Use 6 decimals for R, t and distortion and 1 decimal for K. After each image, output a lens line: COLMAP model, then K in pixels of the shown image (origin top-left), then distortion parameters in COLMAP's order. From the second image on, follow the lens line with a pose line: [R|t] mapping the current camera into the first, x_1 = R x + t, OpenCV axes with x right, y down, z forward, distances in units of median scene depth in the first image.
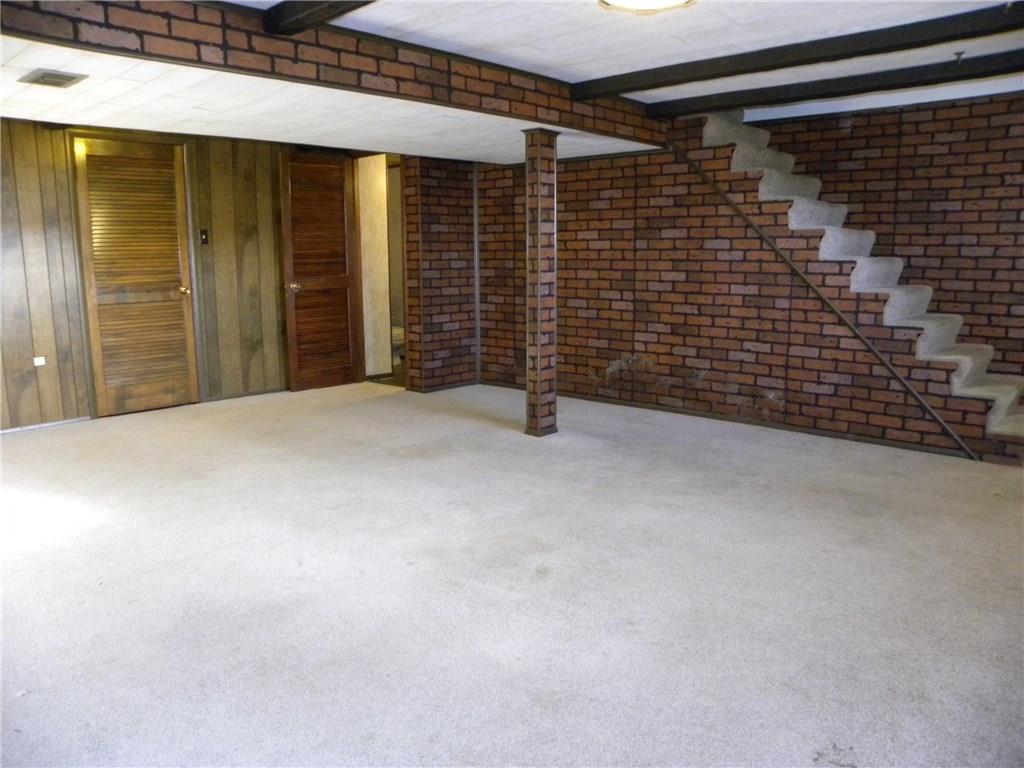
lens RADIAL K [[780.9, 0, 508.1], [0, 780.9, 397.9], [0, 0, 1]] dist [-0.156924, 0.110049]
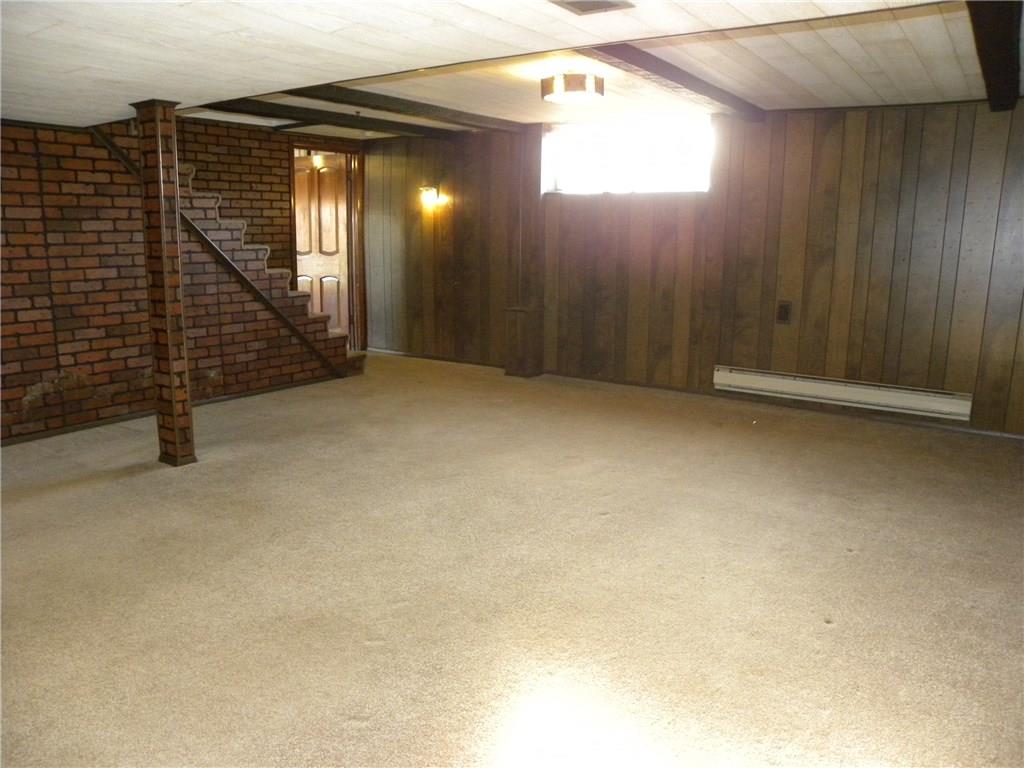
lens RADIAL K [[780.9, 0, 508.1], [0, 780.9, 397.9], [0, 0, 1]] dist [-0.156924, 0.110049]
pose [[-0.141627, -0.202132, 0.969064, -0.746117], [0.173355, 0.958740, 0.225314, -0.136008], [-0.974623, 0.199903, -0.100743, 0.668537]]
